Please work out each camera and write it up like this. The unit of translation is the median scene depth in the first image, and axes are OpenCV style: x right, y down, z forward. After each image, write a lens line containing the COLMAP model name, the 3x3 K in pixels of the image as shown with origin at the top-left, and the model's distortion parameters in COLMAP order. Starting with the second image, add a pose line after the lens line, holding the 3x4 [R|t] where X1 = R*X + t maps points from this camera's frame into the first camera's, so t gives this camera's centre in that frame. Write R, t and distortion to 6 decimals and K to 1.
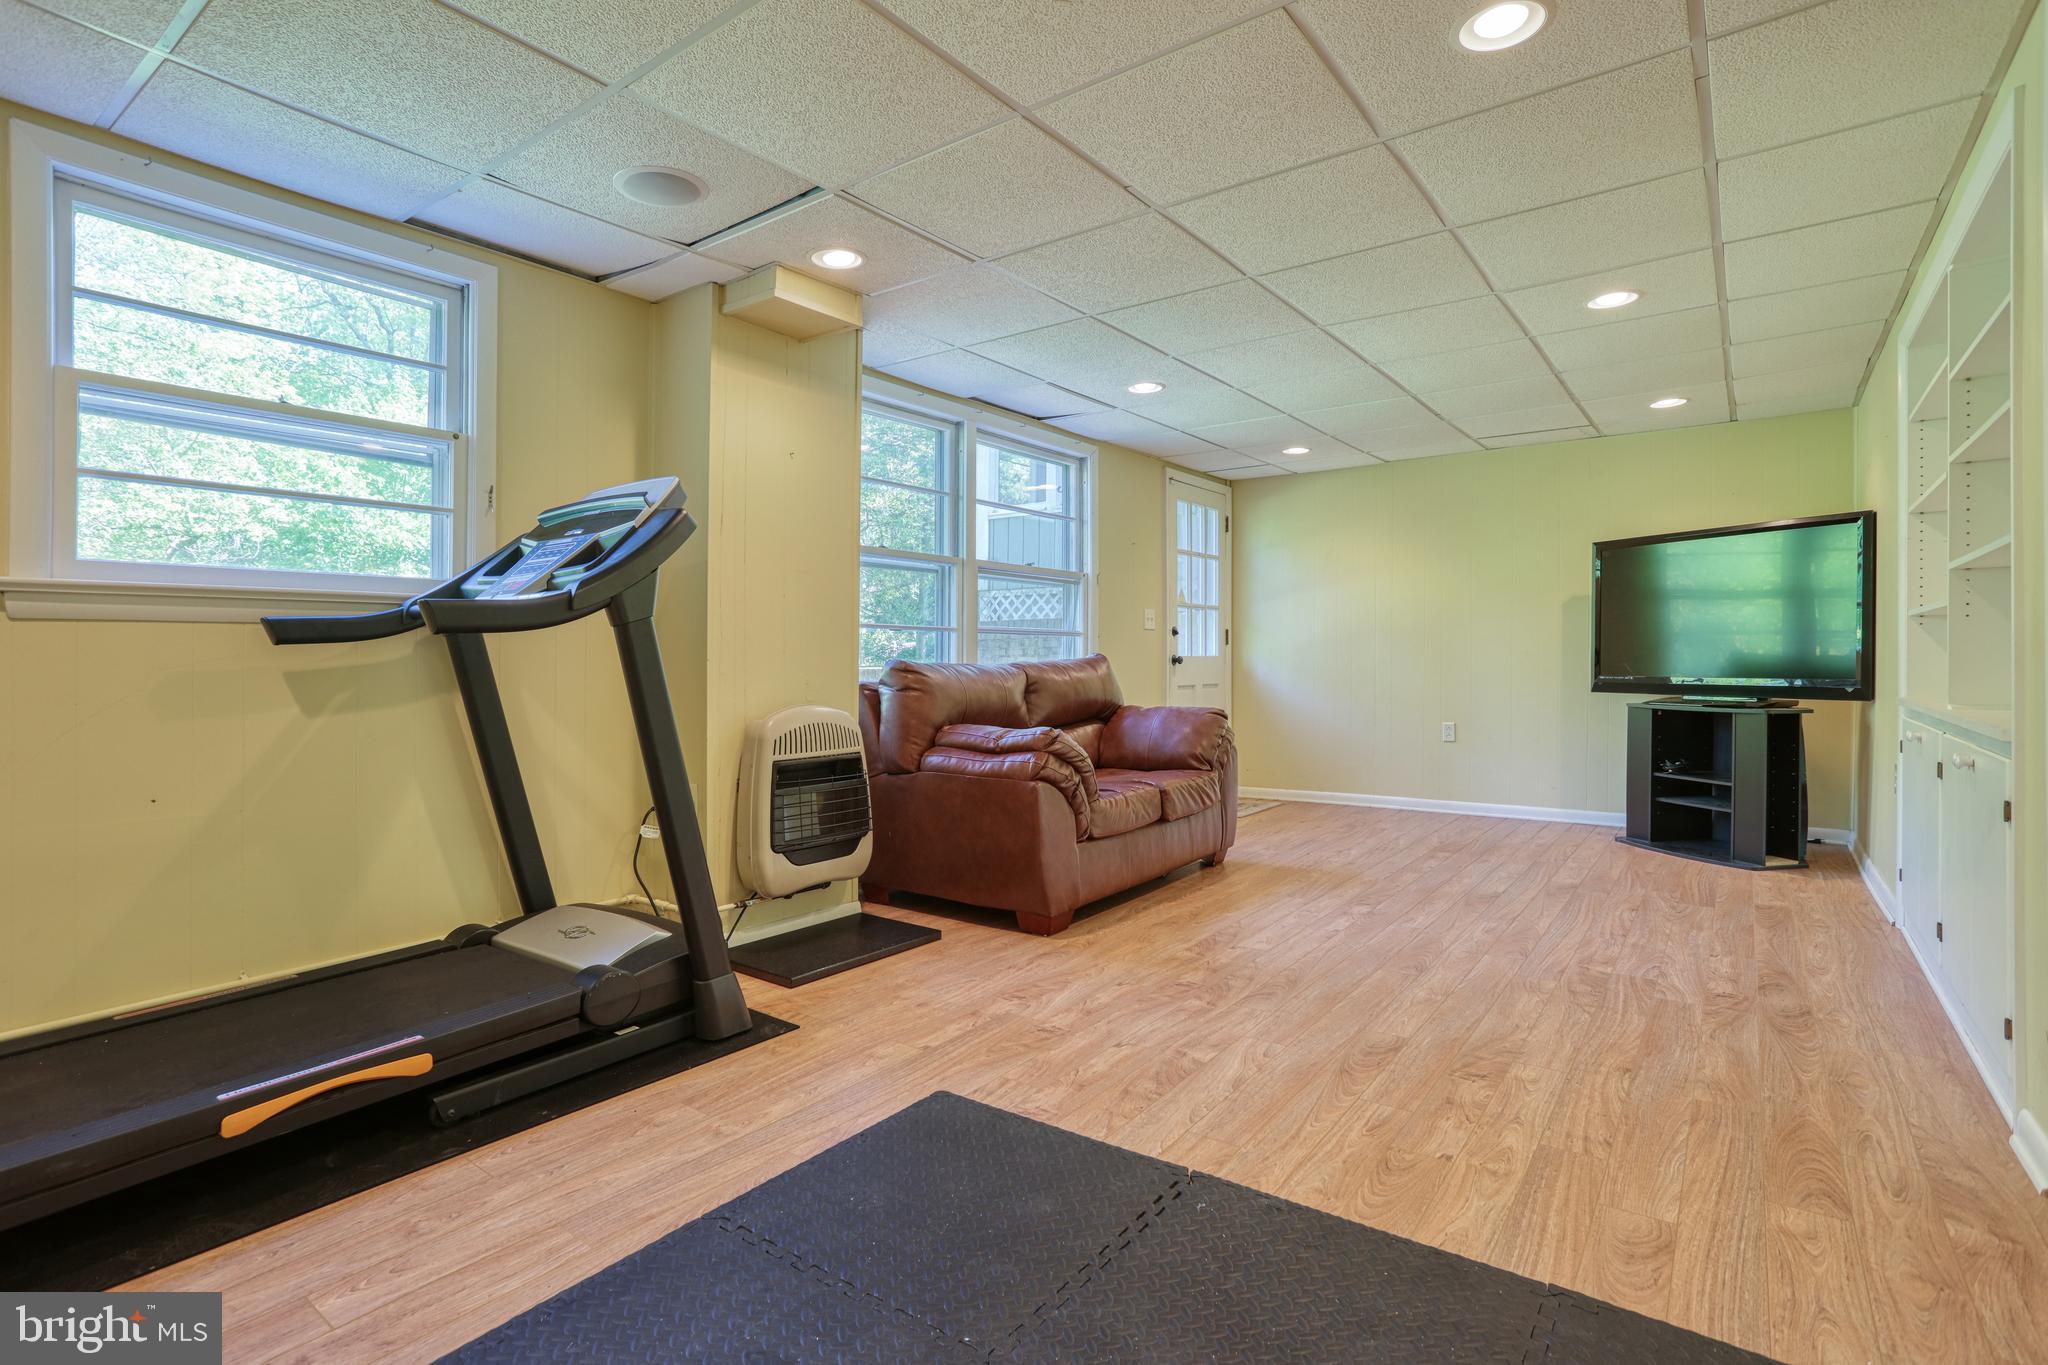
lens RADIAL K [[982.0, 0, 1018.8], [0, 982.0, 675.8], [0, 0, 1]] dist [-0.053573, 0.039698]
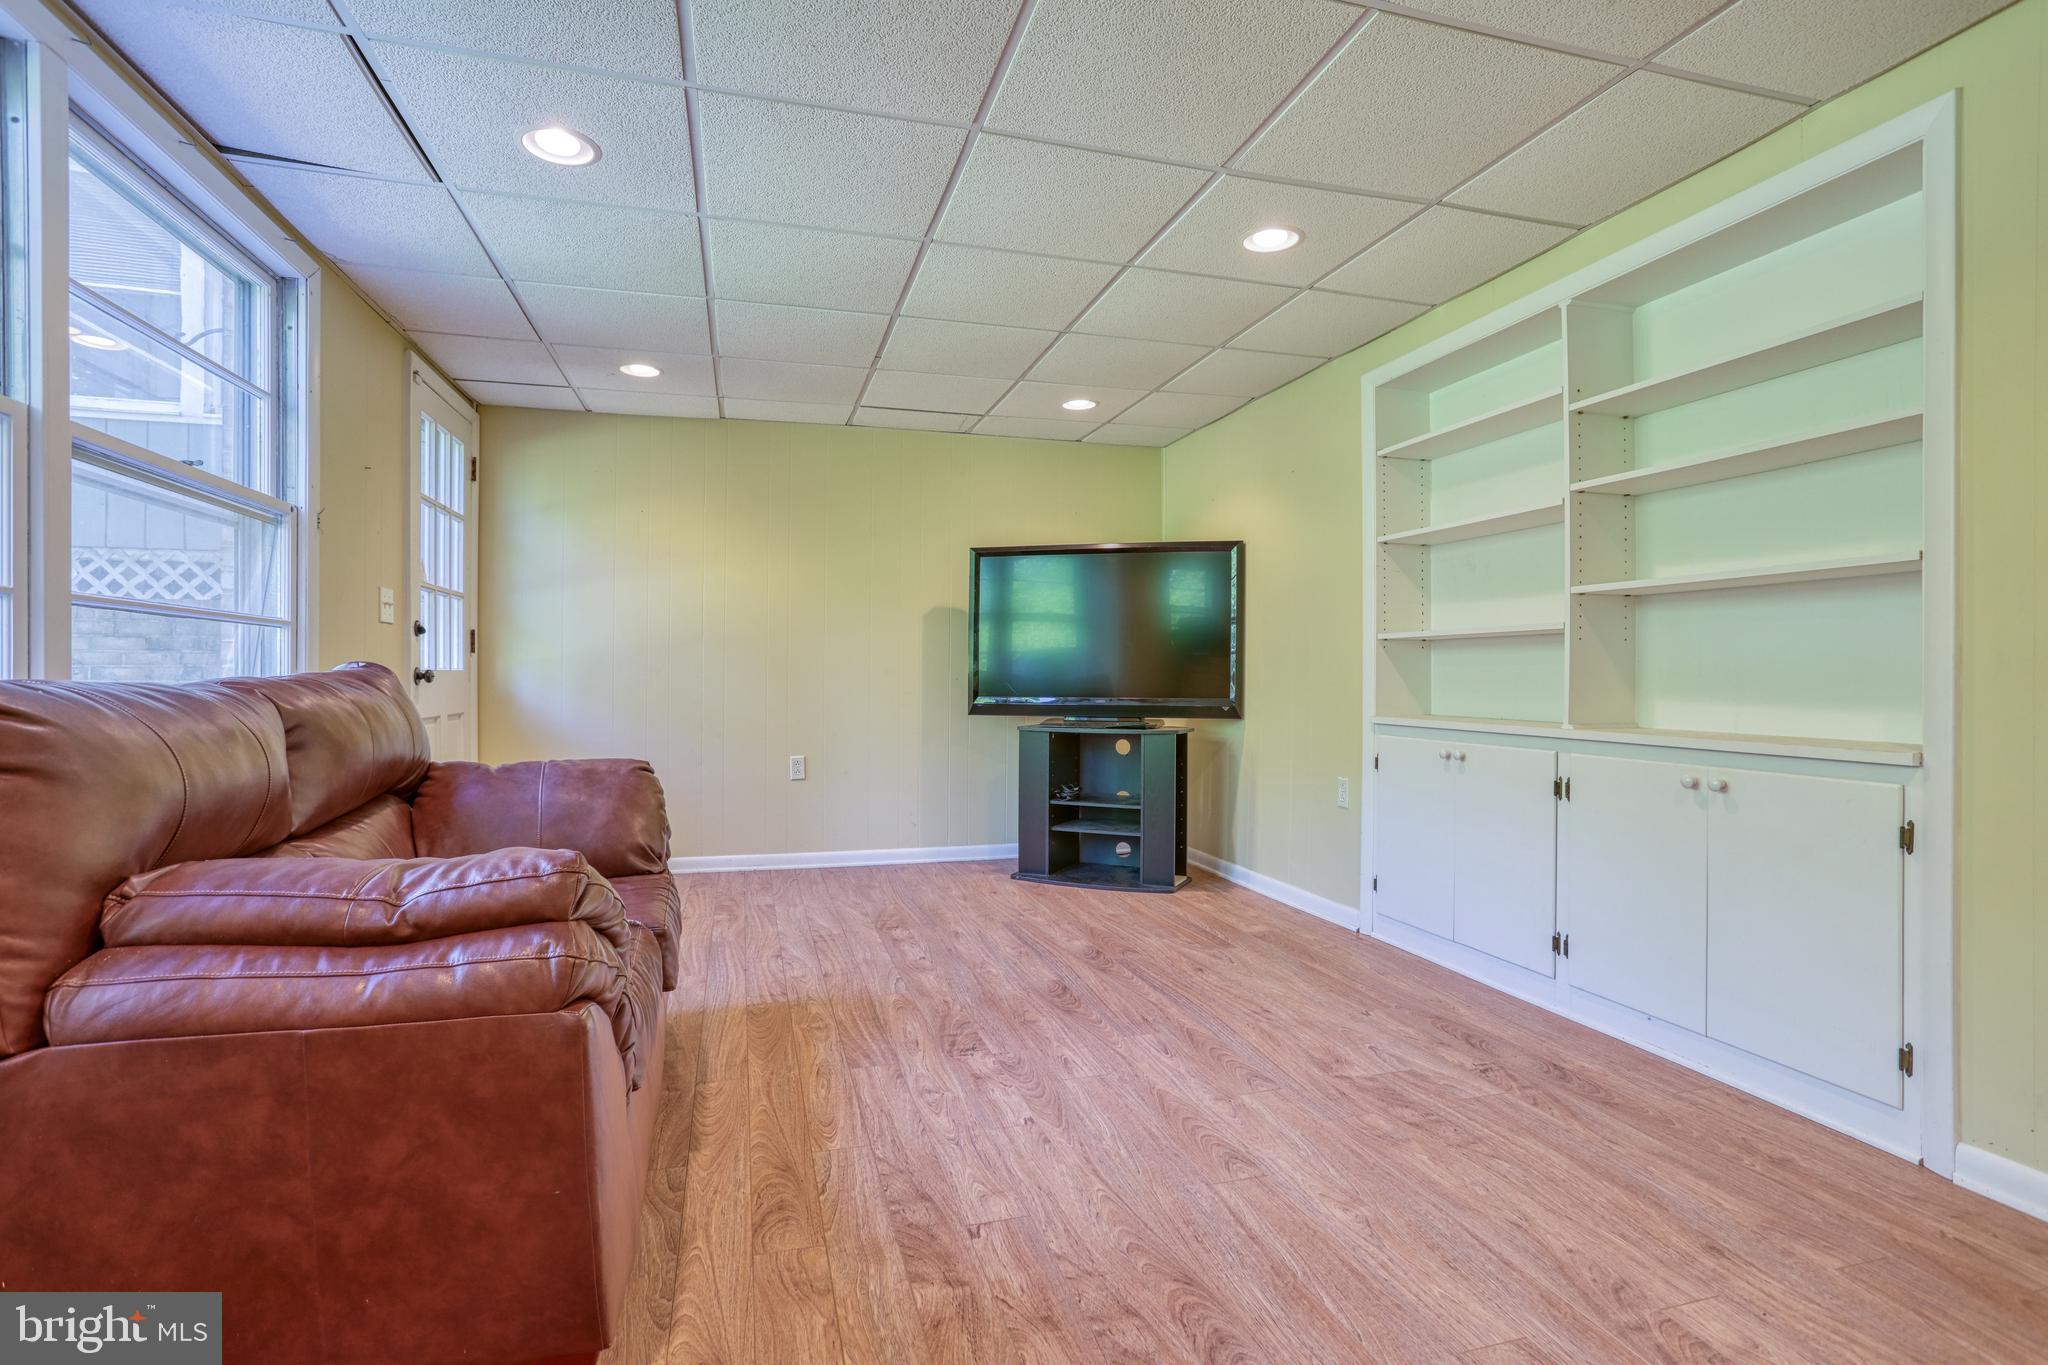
lens RADIAL K [[978.9, 0, 1019.6], [0, 978.9, 703.8], [0, 0, 1]] dist [-0.053842, 0.026501]
pose [[0.608119, -0.014722, 0.793709, -0.147158], [0.006649, 0.999887, 0.013452, -0.007443], [-0.793818, -0.002903, 0.608149, 0.590371]]
